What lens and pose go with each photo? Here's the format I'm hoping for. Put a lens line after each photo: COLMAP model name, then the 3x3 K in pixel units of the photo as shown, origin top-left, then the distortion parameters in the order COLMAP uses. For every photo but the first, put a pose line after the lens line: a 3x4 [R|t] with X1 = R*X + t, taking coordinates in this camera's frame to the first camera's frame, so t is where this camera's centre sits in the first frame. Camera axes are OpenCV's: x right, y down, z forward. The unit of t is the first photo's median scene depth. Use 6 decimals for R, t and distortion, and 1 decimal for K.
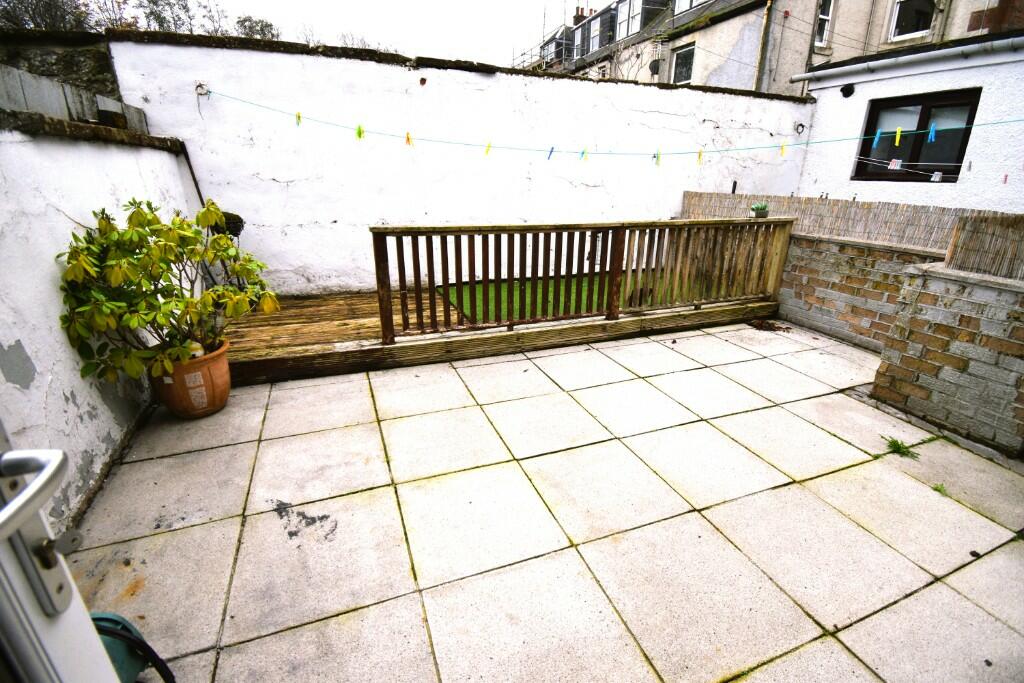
lens RADIAL K [[459.2, 0, 514.6], [0, 459.2, 344.5], [0, 0, 1]] dist [0.024639, -0.024821]
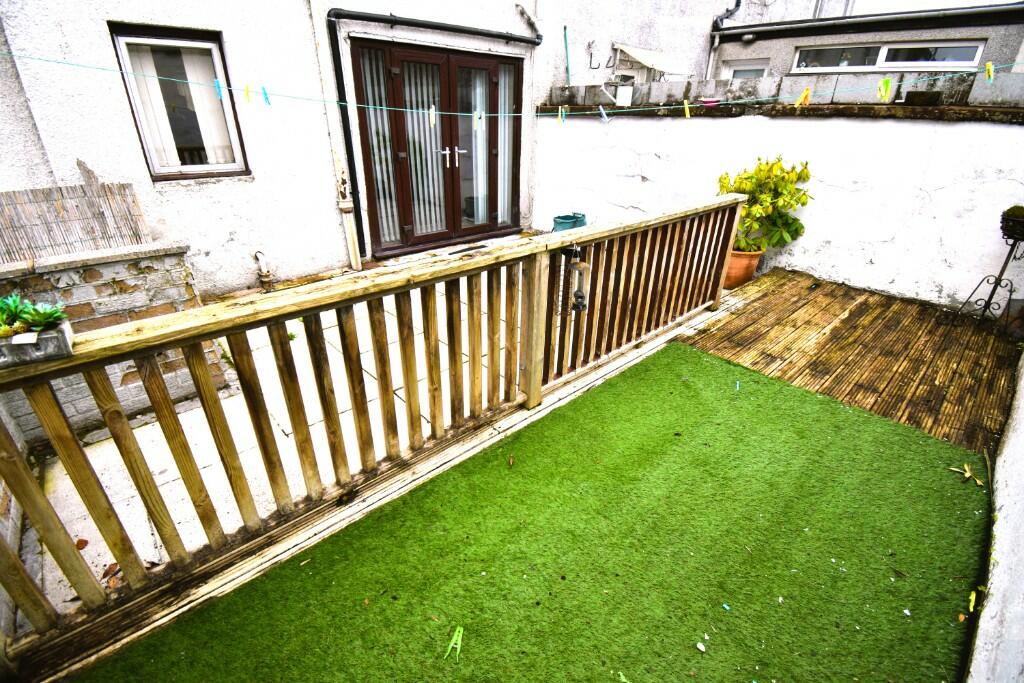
lens RADIAL K [[459.2, 0, 514.6], [0, 459.2, 344.5], [0, 0, 1]] dist [0.024639, -0.024821]
pose [[-0.931163, 0.135070, -0.338663, 0.462917], [-0.160798, 0.681509, 0.713925, -0.563824], [0.327231, 0.719237, -0.612877, 1.414448]]
